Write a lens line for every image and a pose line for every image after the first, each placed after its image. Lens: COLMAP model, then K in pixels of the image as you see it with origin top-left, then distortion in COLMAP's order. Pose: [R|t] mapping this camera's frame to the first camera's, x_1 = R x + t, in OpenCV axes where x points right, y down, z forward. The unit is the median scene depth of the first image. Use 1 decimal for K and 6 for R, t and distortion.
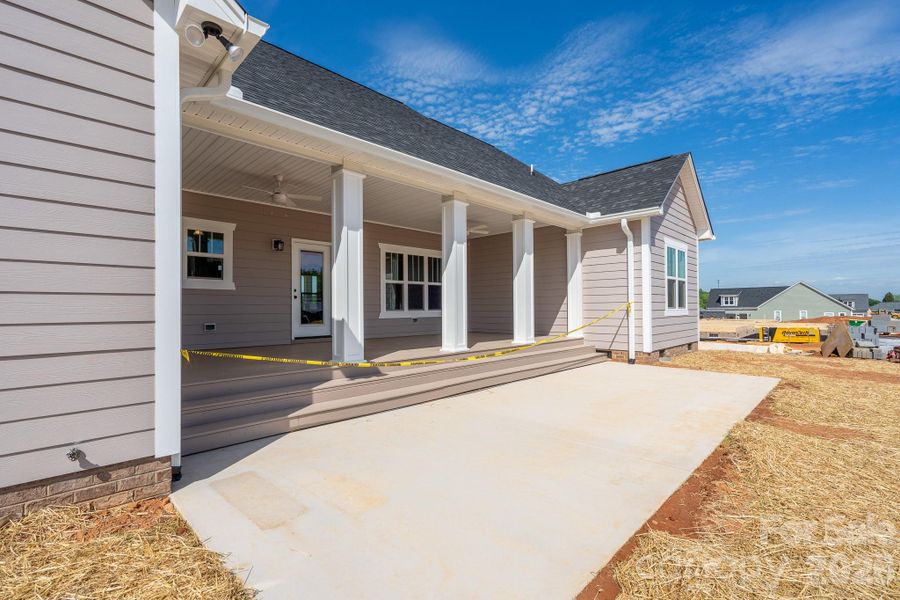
lens RADIAL K [[417.5, 0, 451.6], [0, 417.5, 304.9], [0, 0, 1]] dist [-0.002793, 0.000122]
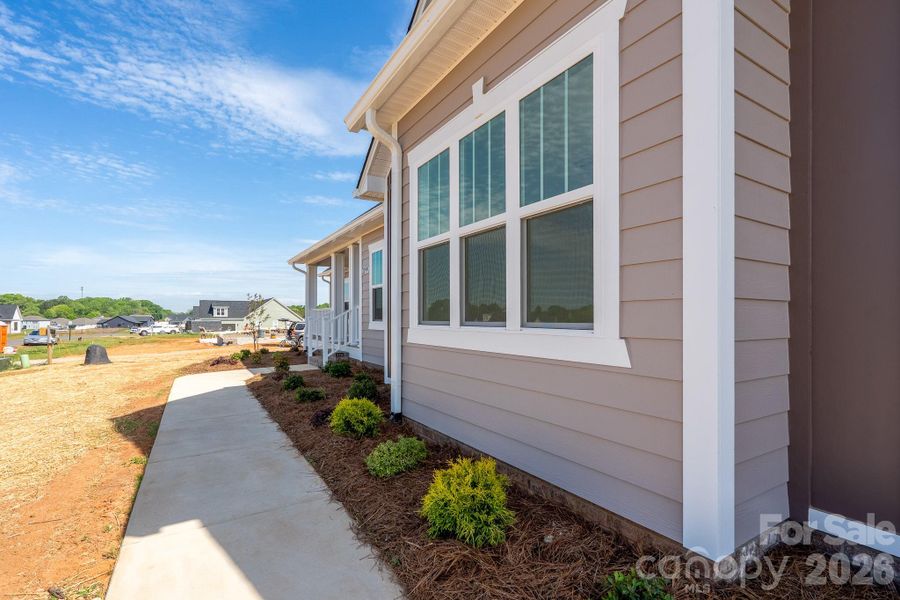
lens RADIAL K [[417.5, 0, 451.6], [0, 417.5, 304.9], [0, 0, 1]] dist [-0.002793, 0.000122]
pose [[0.251300, 0.039472, 0.967104, -0.063544], [-0.012669, 0.999217, -0.037491, 0.001667], [-0.967826, -0.002830, 0.251604, 0.187625]]
